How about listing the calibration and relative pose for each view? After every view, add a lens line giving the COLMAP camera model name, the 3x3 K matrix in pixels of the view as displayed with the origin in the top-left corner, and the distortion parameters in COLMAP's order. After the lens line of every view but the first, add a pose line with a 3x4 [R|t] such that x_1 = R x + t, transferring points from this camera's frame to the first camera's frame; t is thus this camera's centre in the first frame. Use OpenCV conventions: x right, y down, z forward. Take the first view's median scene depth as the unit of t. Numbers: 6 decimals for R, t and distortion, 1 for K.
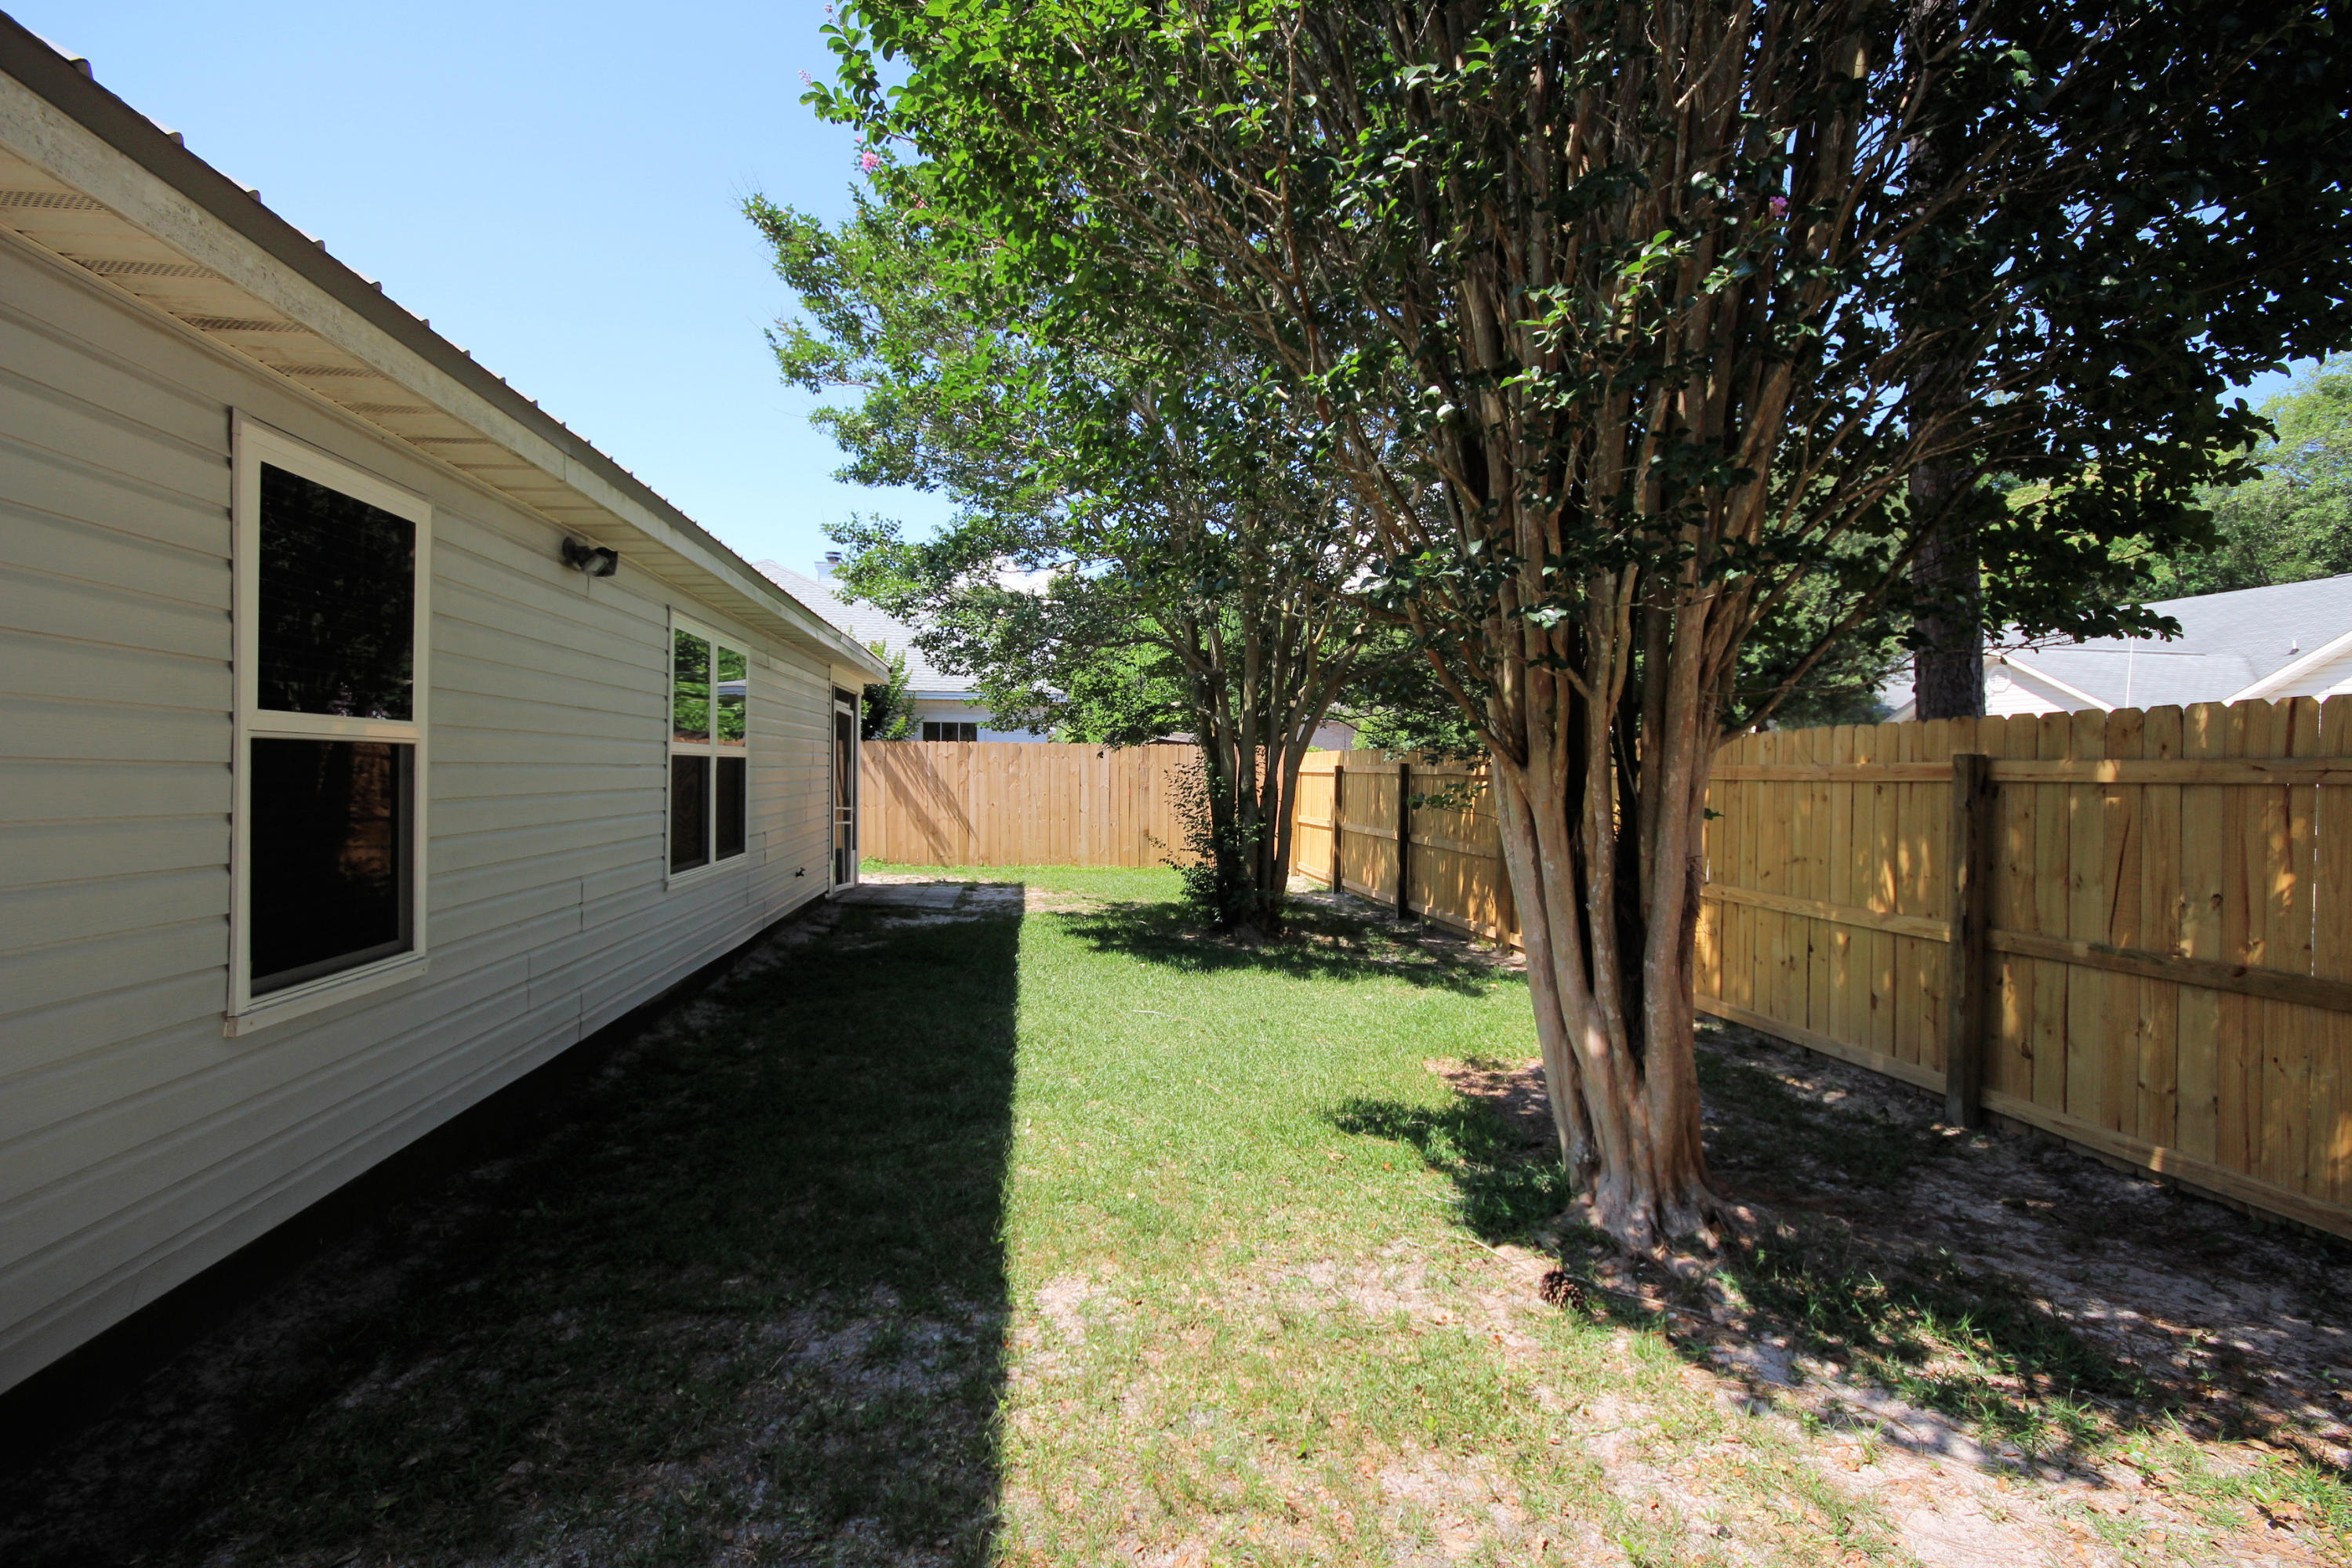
lens RADIAL K [[1084.8, 0, 1187.3], [0, 1084.8, 786.4], [0, 0, 1]] dist [0.009789, -0.011050]
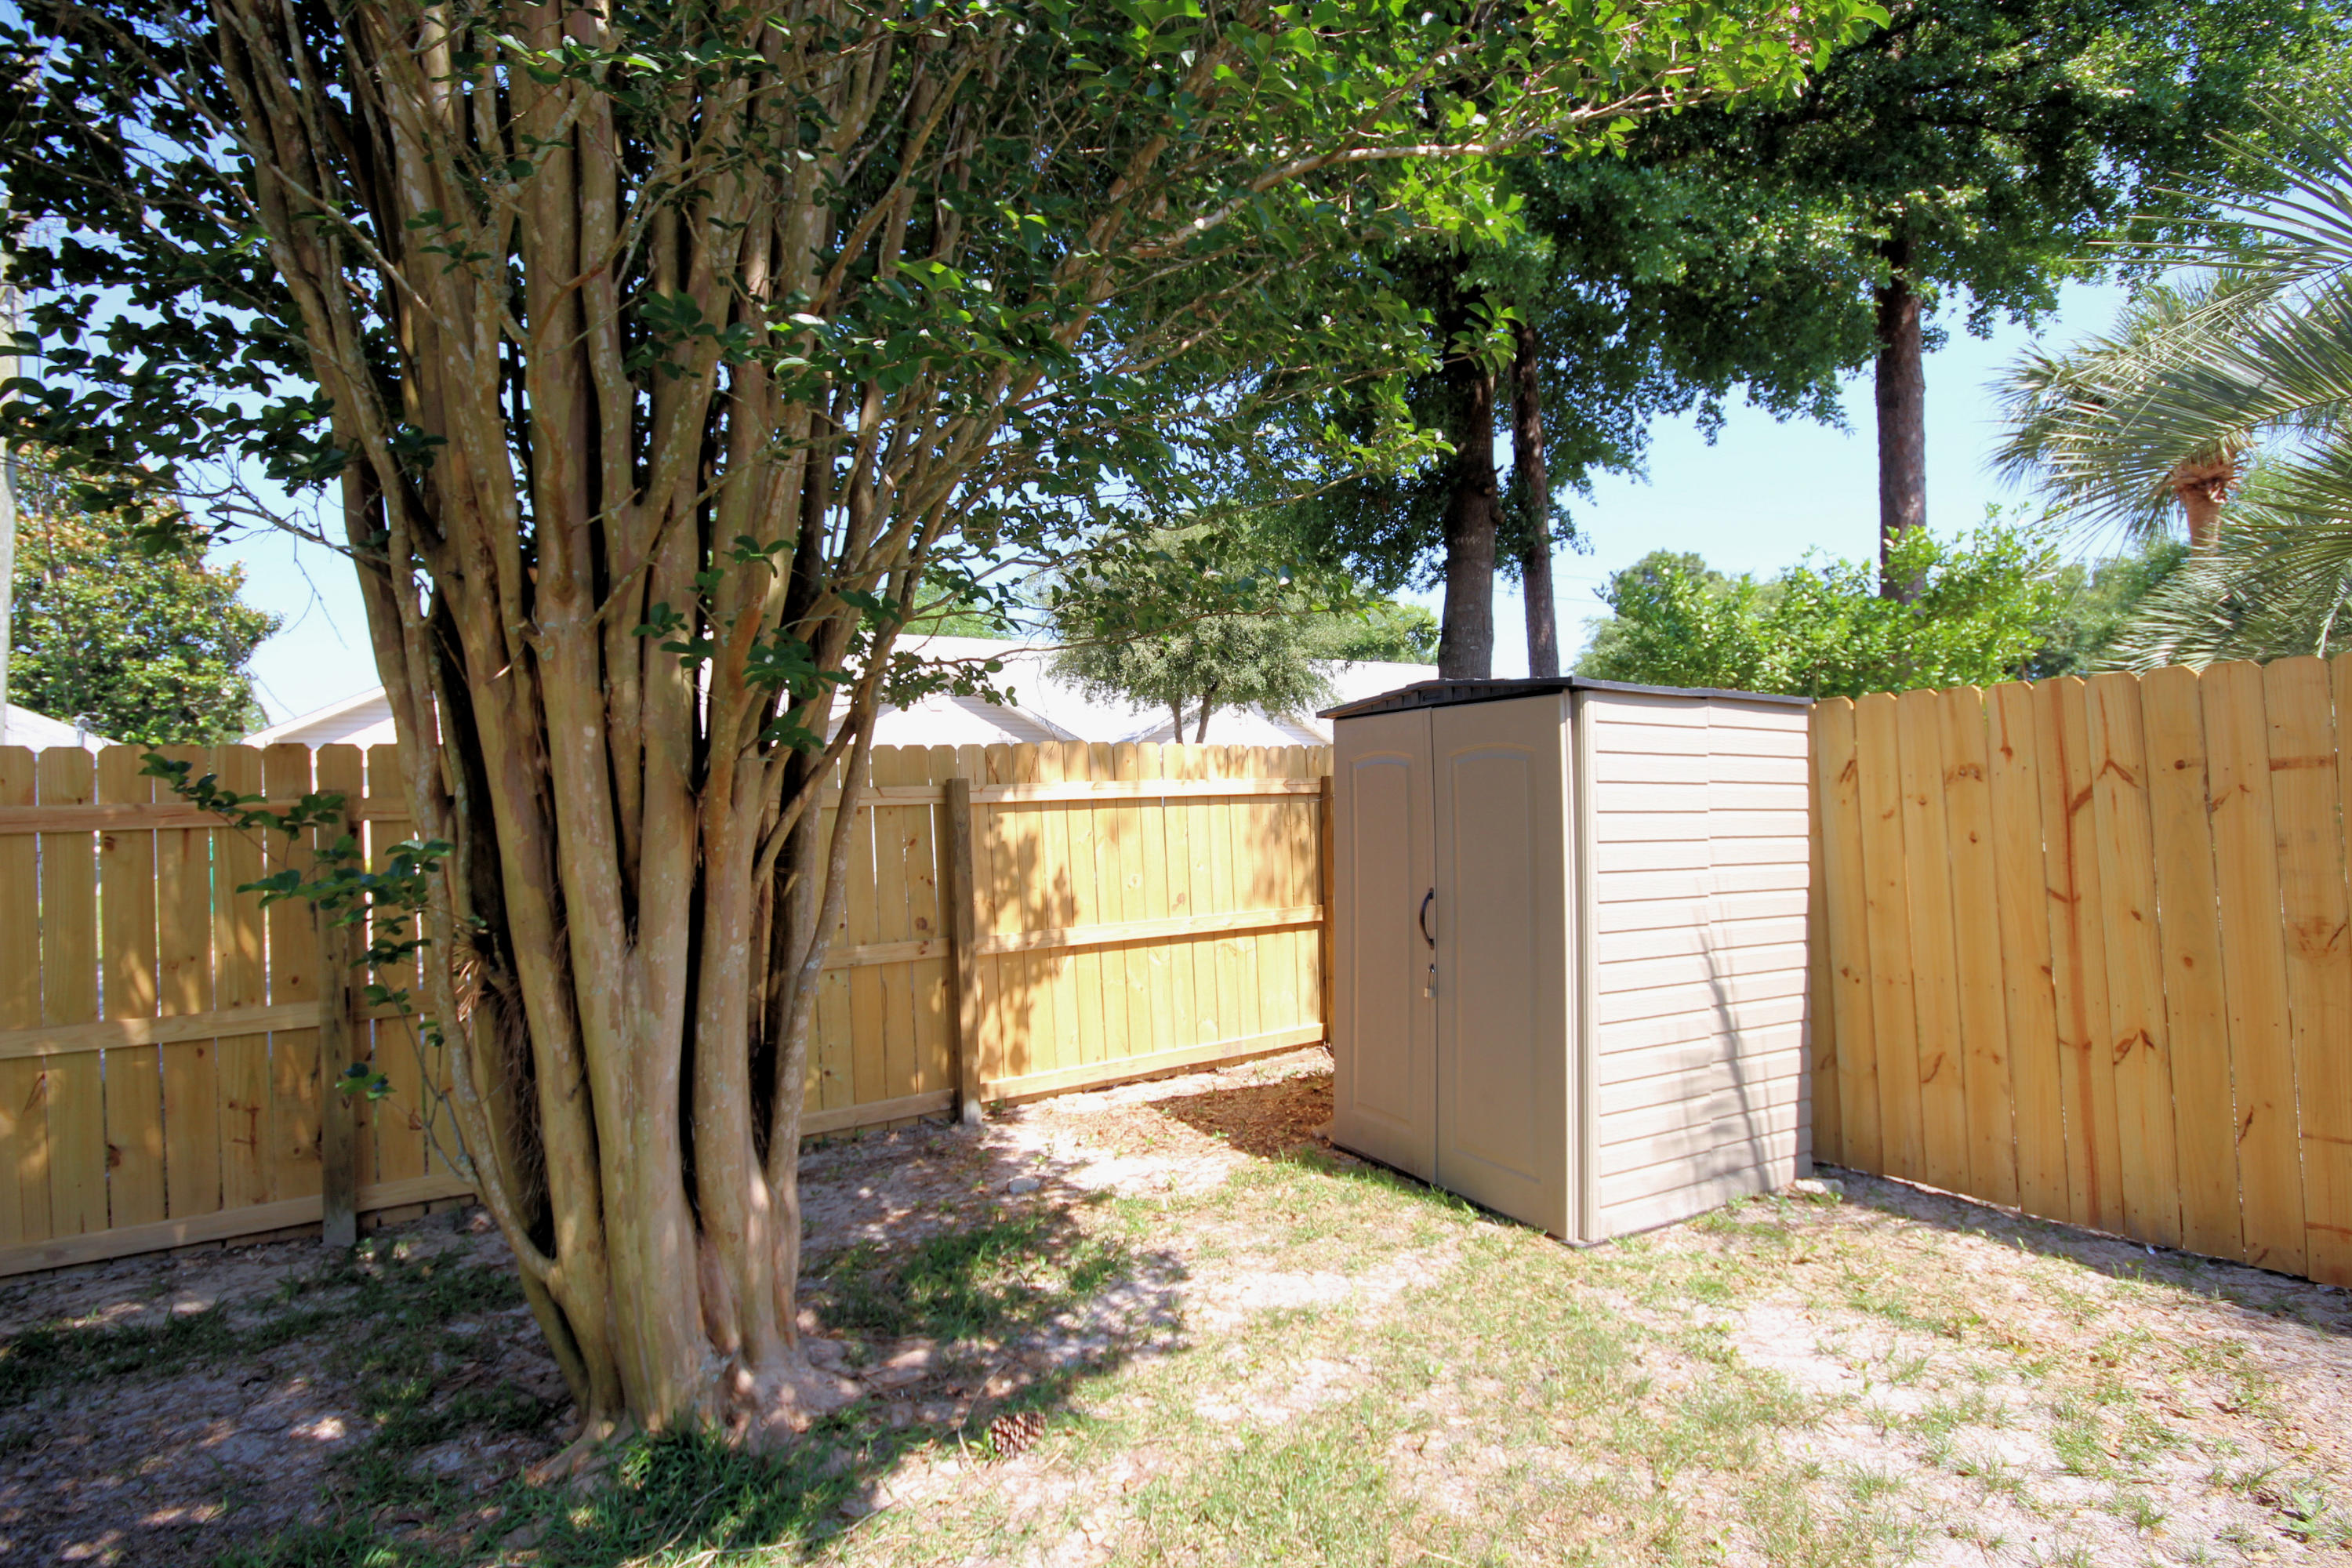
lens RADIAL K [[1084.8, 0, 1187.3], [0, 1084.8, 786.4], [0, 0, 1]] dist [0.009789, -0.011050]
pose [[-0.459305, 0.020876, 0.888033, -0.517037], [0.008999, 0.999782, -0.018849, -0.010516], [-0.888233, -0.000666, -0.459392, 1.439425]]
